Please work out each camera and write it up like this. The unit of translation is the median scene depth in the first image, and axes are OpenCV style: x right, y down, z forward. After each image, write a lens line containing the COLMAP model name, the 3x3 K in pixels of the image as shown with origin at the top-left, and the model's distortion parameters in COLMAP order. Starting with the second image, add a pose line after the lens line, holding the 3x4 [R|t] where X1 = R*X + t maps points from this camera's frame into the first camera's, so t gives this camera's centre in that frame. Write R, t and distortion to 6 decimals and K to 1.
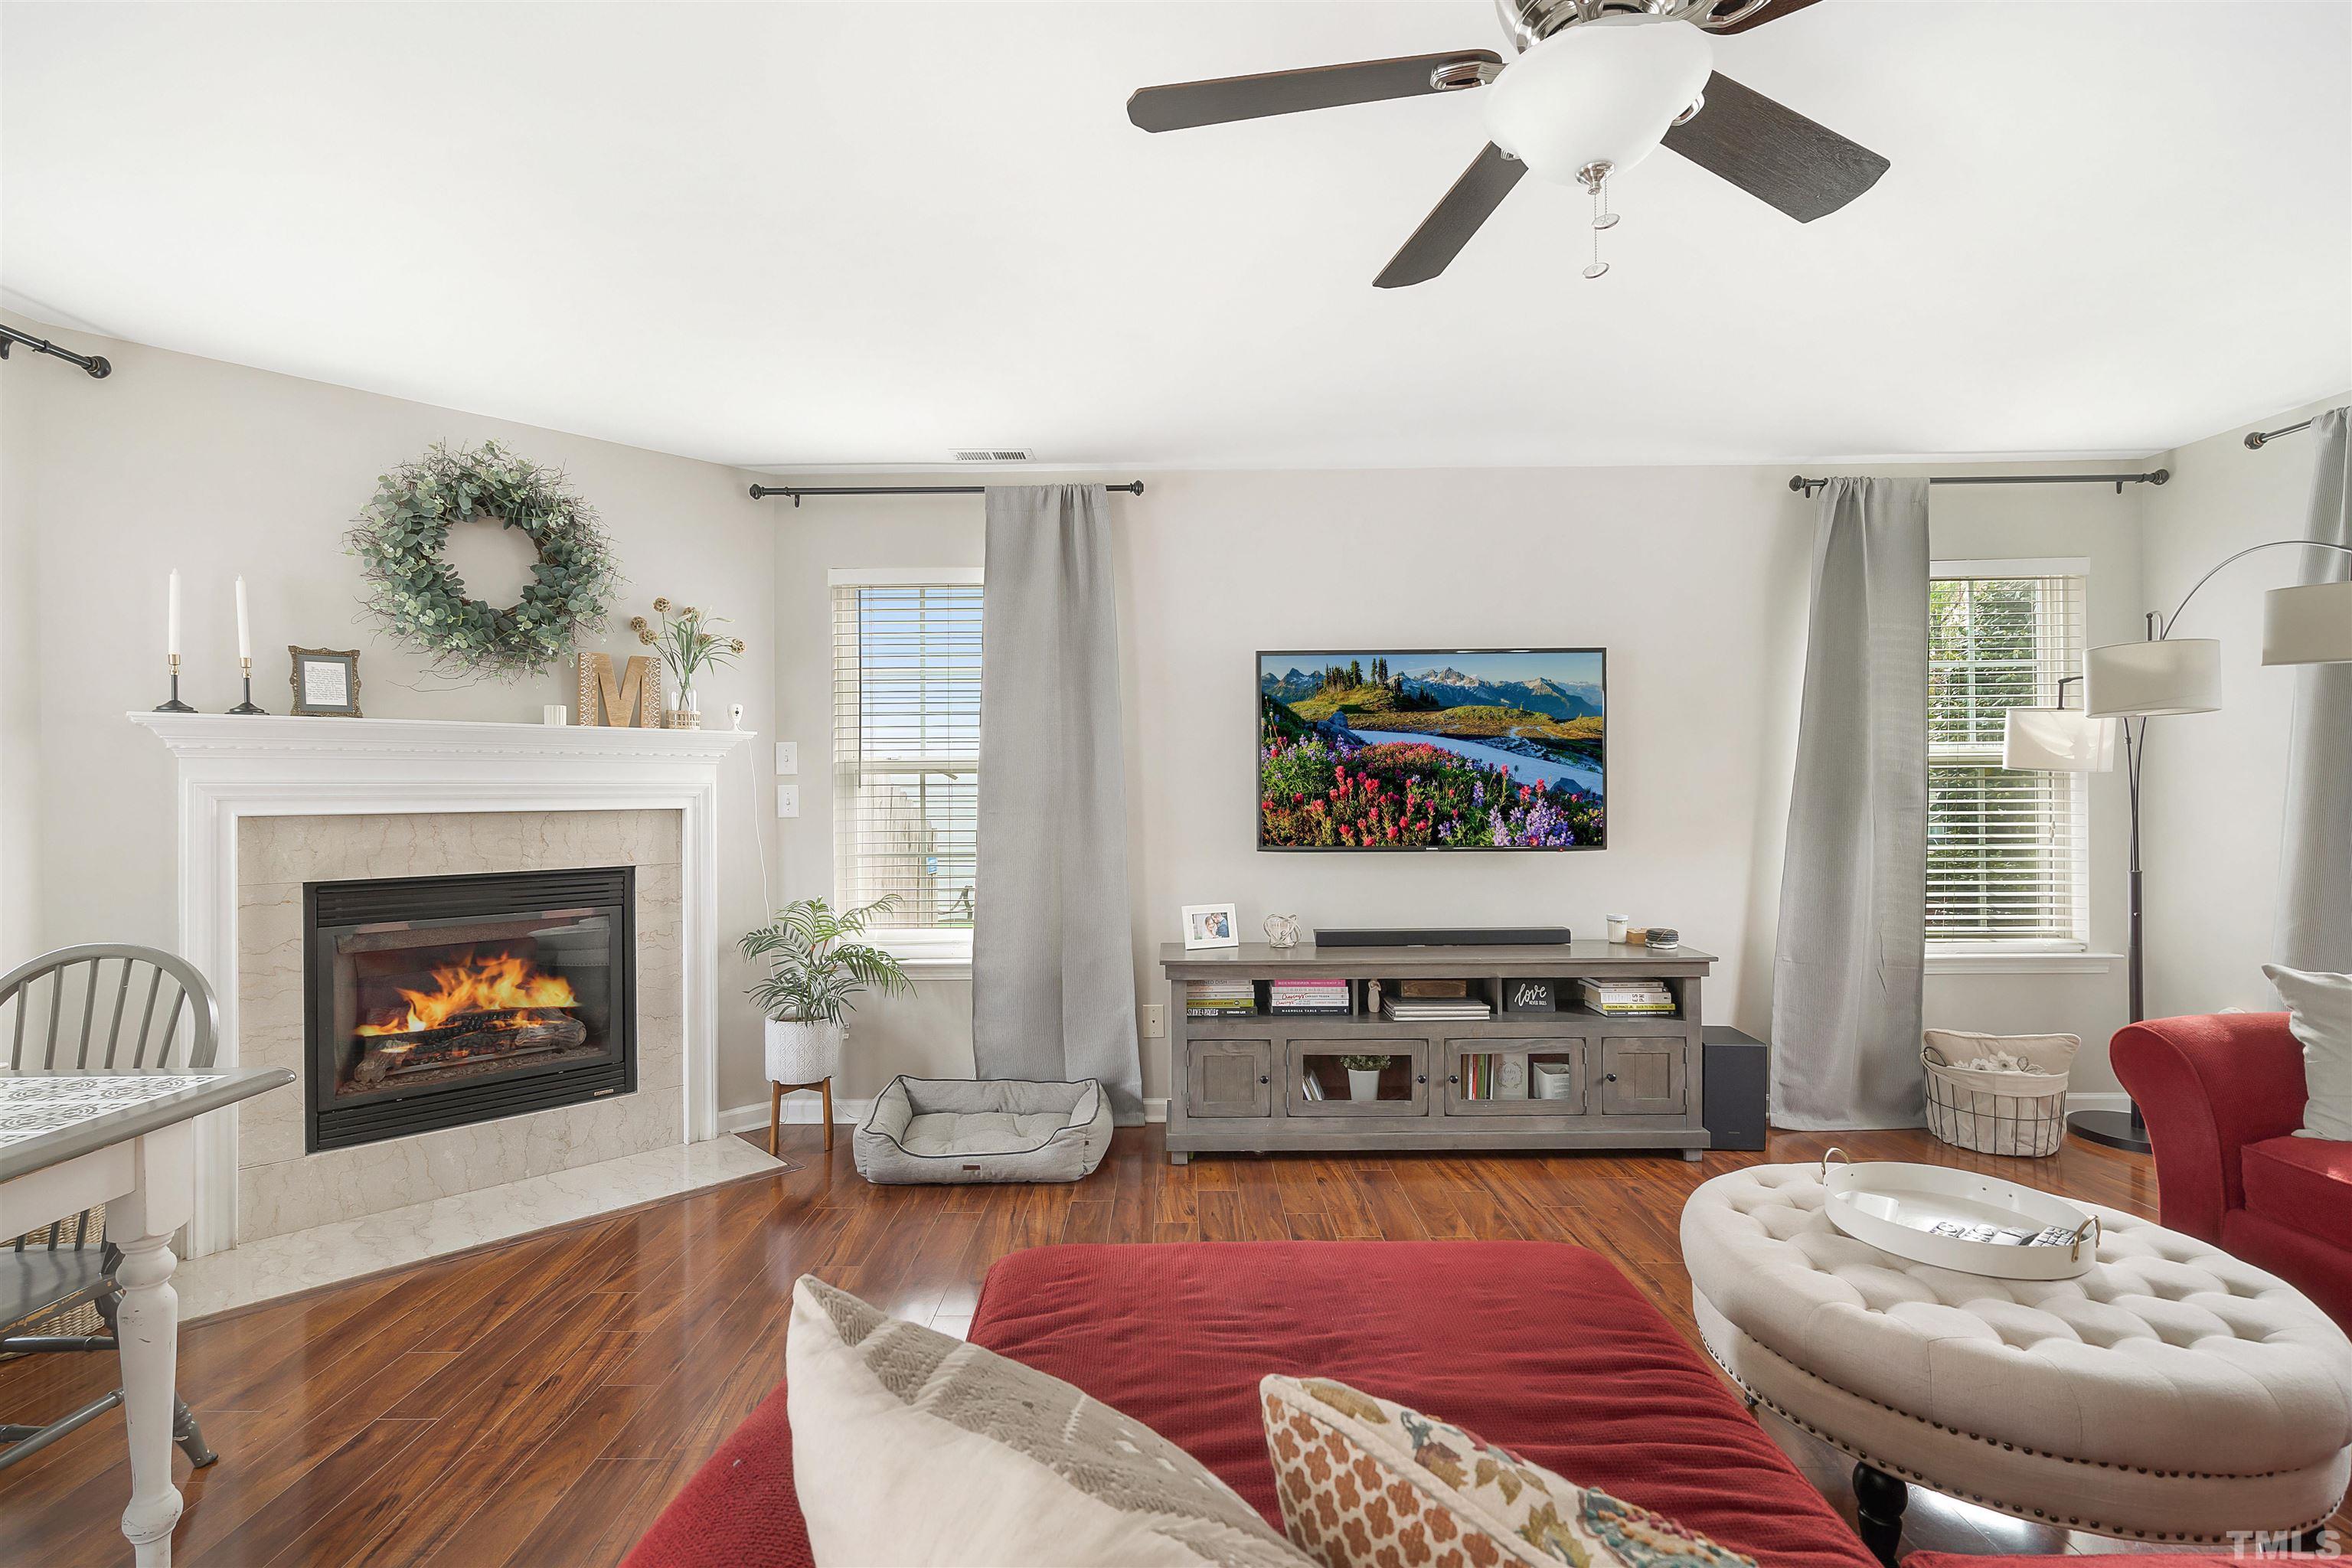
lens RADIAL K [[1073.5, 0, 1176.0], [0, 1073.5, 784.0], [0, 0, 1]] dist [0.005202, -0.000252]
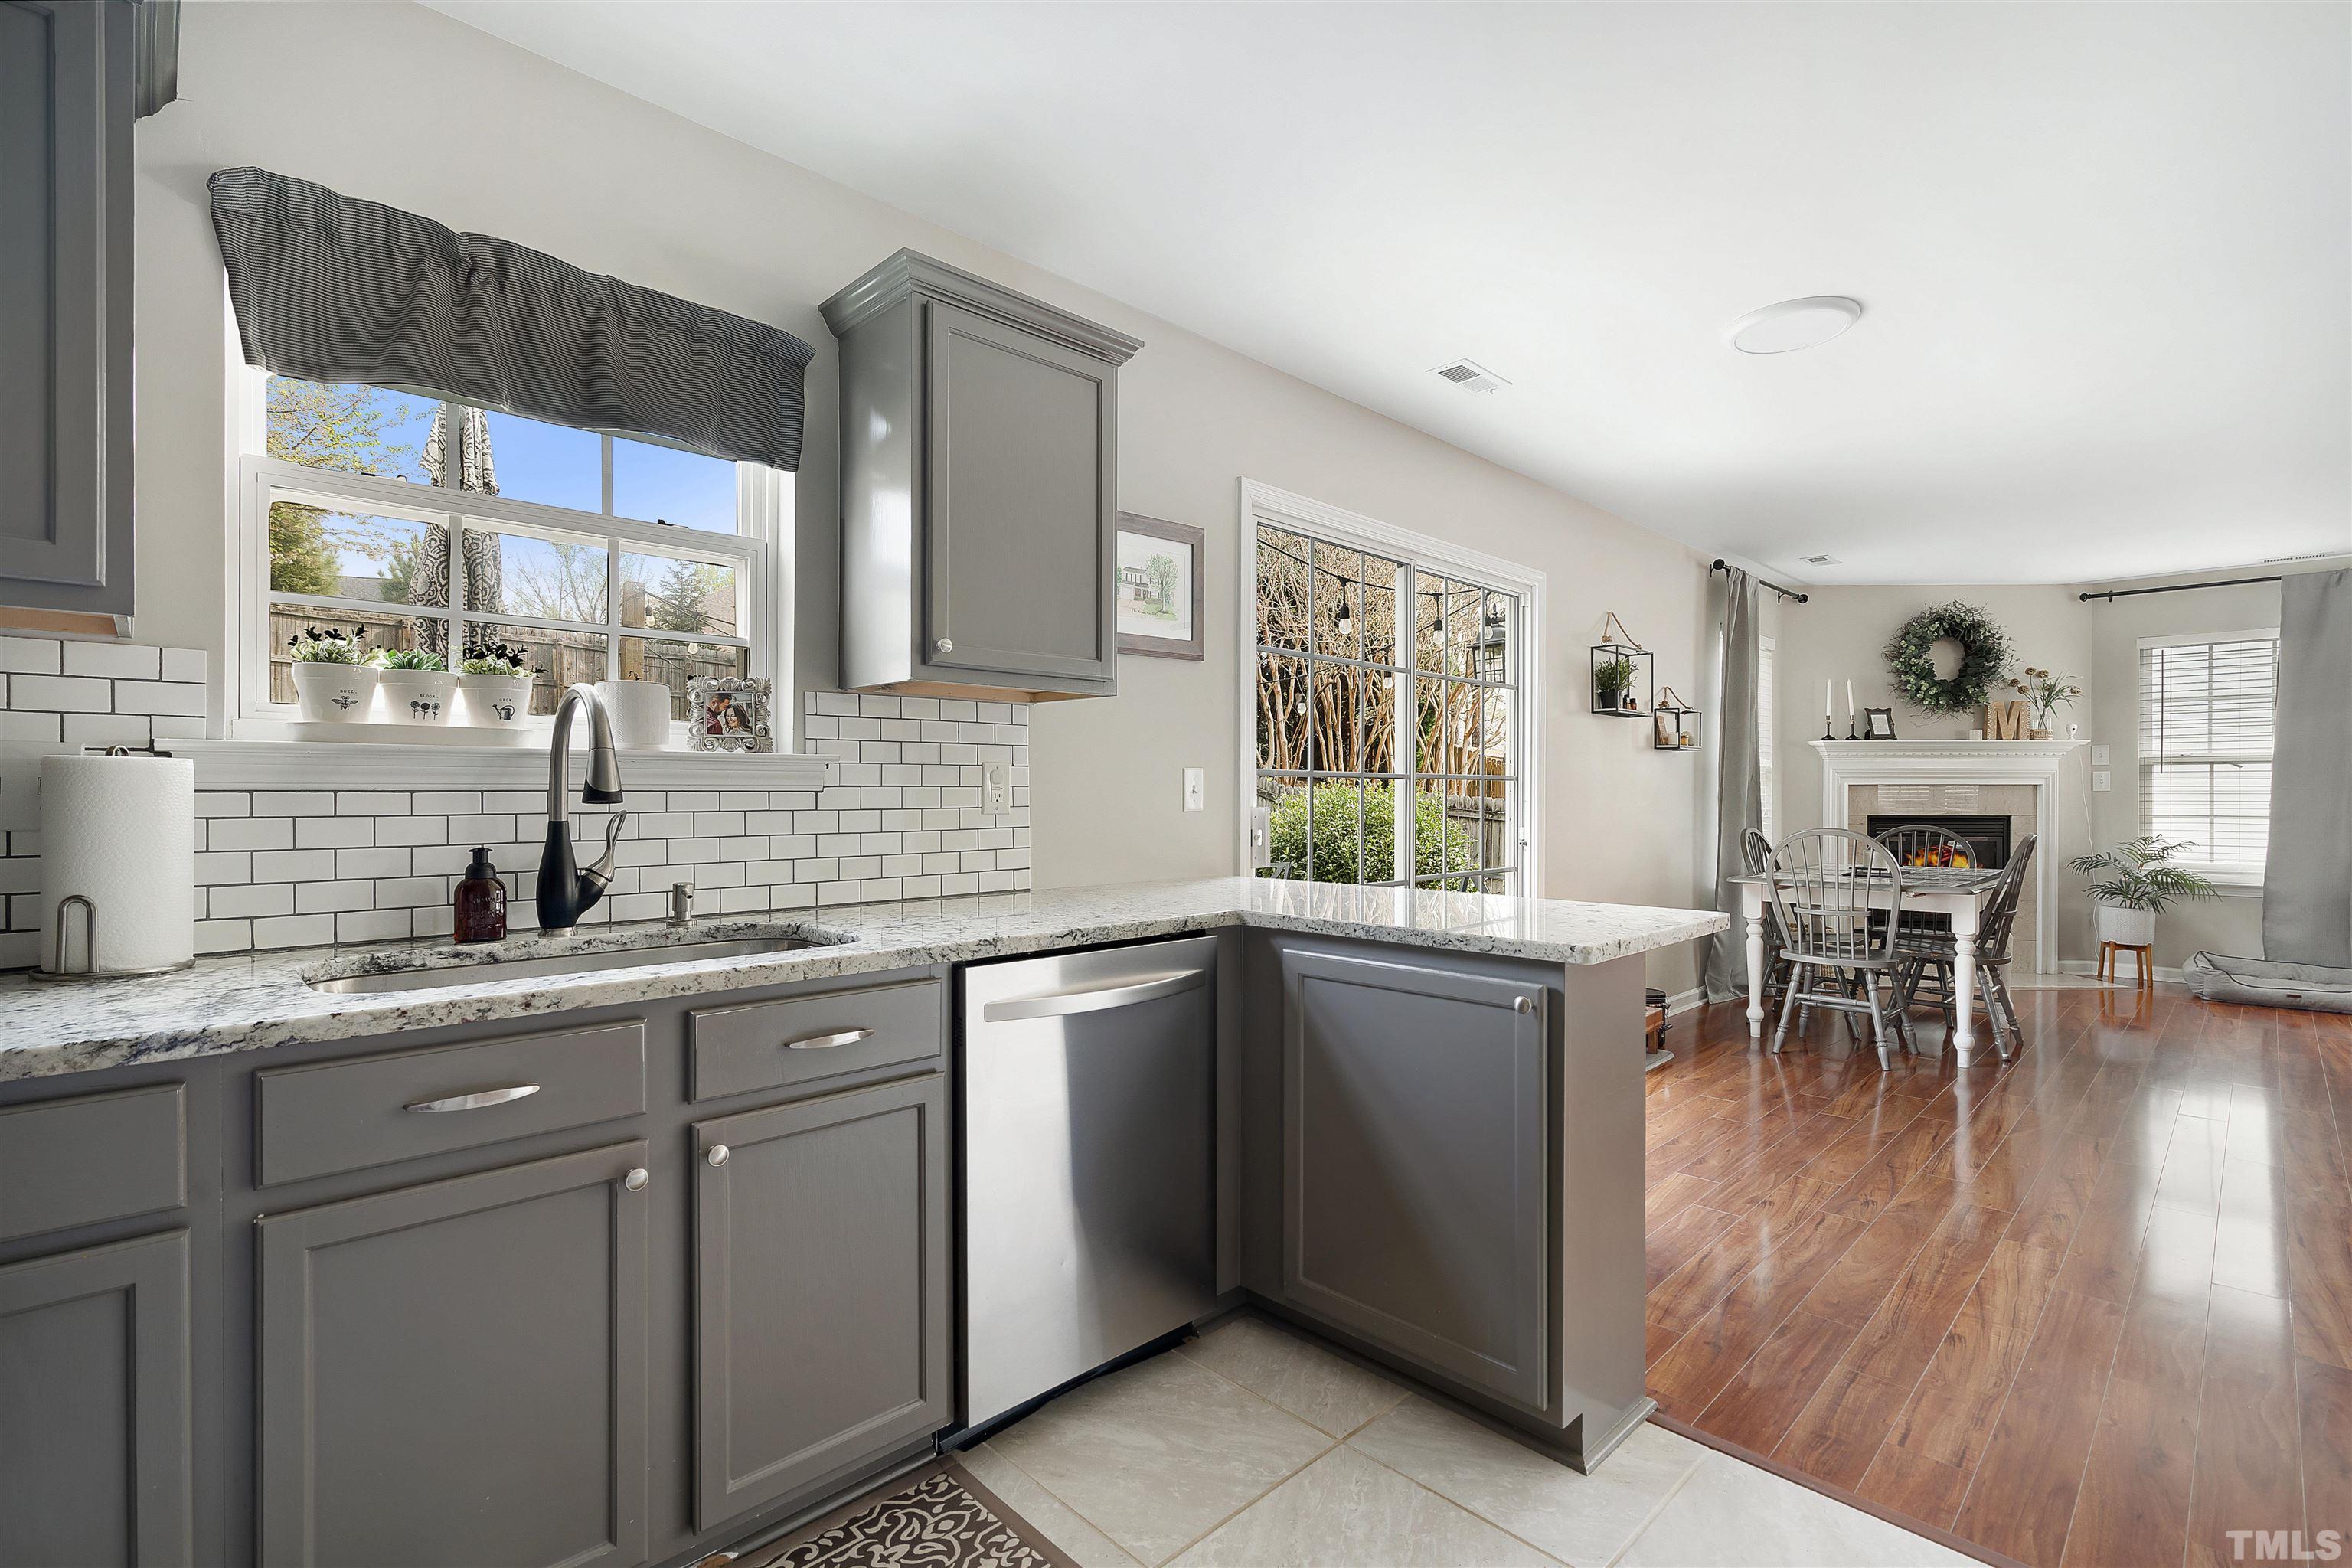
lens RADIAL K [[1062.8, 0, 1126.0], [0, 1062.8, 819.7], [0, 0, 1]] dist [-0.015387, -0.000145]
pose [[0.674481, 0.026691, -0.737810, -0.211568], [-0.003318, 0.999446, 0.033123, 0.030582], [0.738285, -0.019893, 0.674196, -1.401932]]
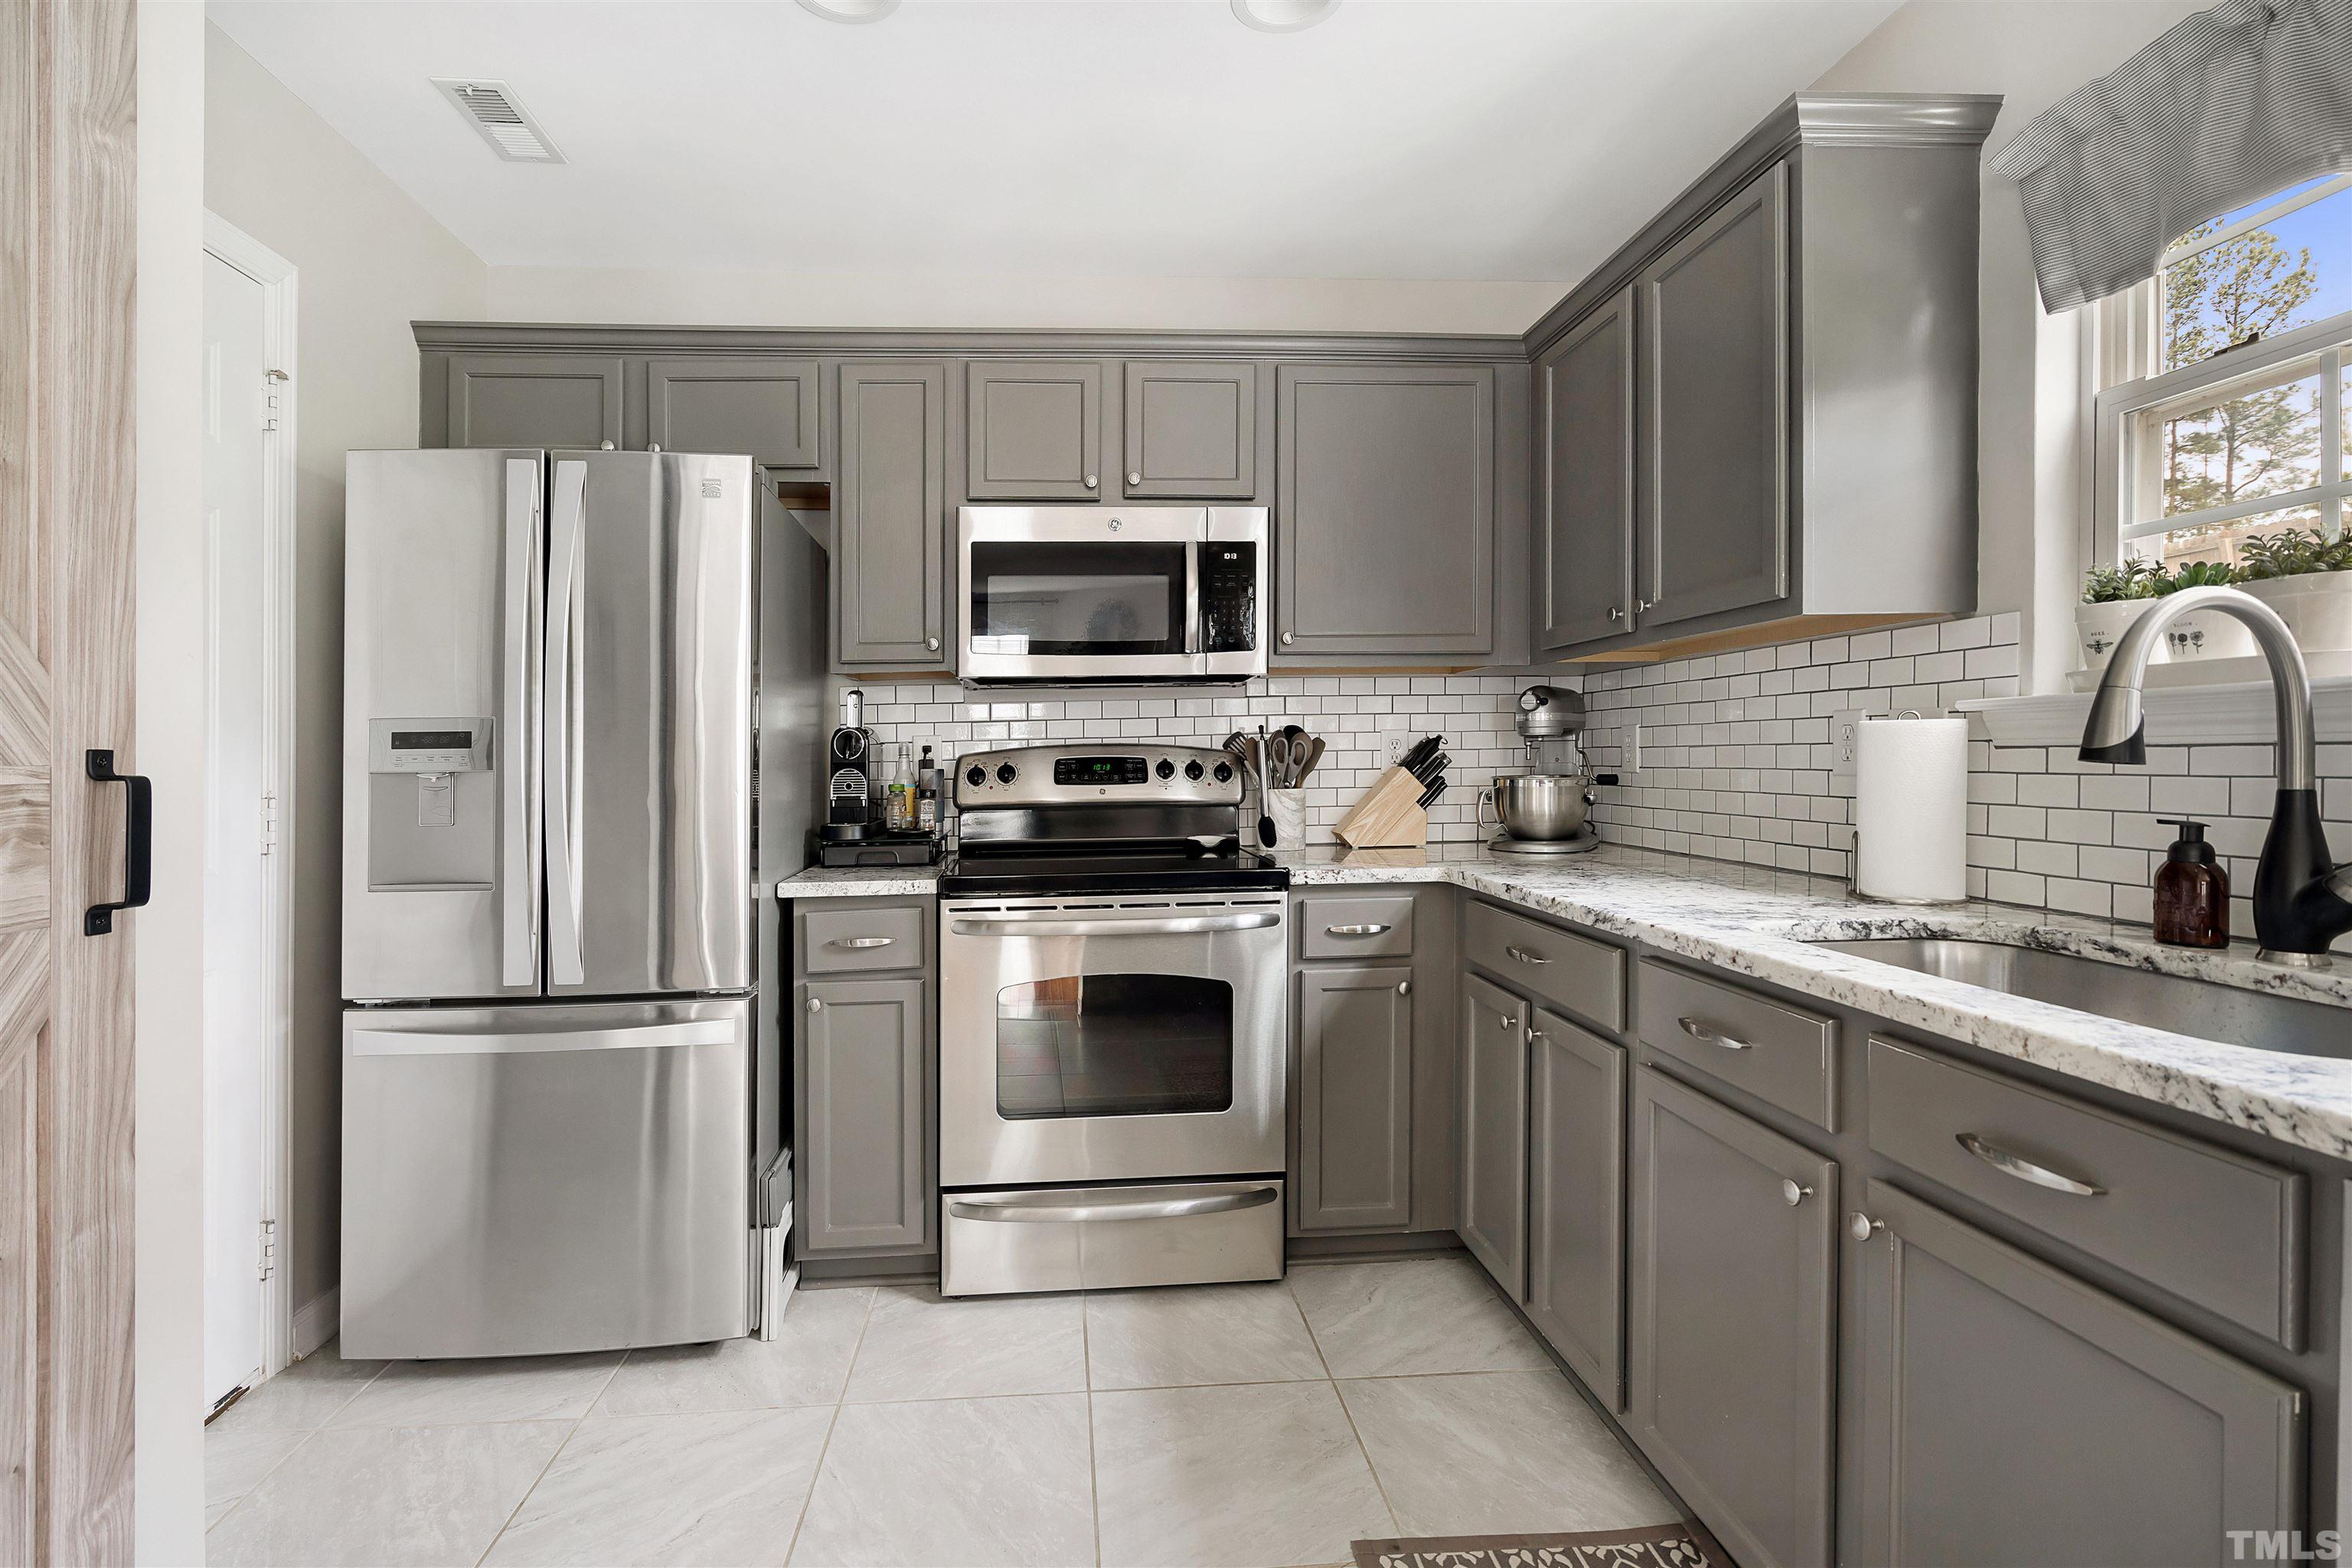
lens RADIAL K [[1105.6, 0, 1140.1], [0, 1105.6, 783.9], [0, 0, 1]] dist [-0.001396, 0.001005]
pose [[-0.996672, 0.022355, -0.078388, -0.389564], [0.020671, 0.999539, 0.022227, 0.031967], [0.078849, 0.020533, -0.996675, -0.912587]]
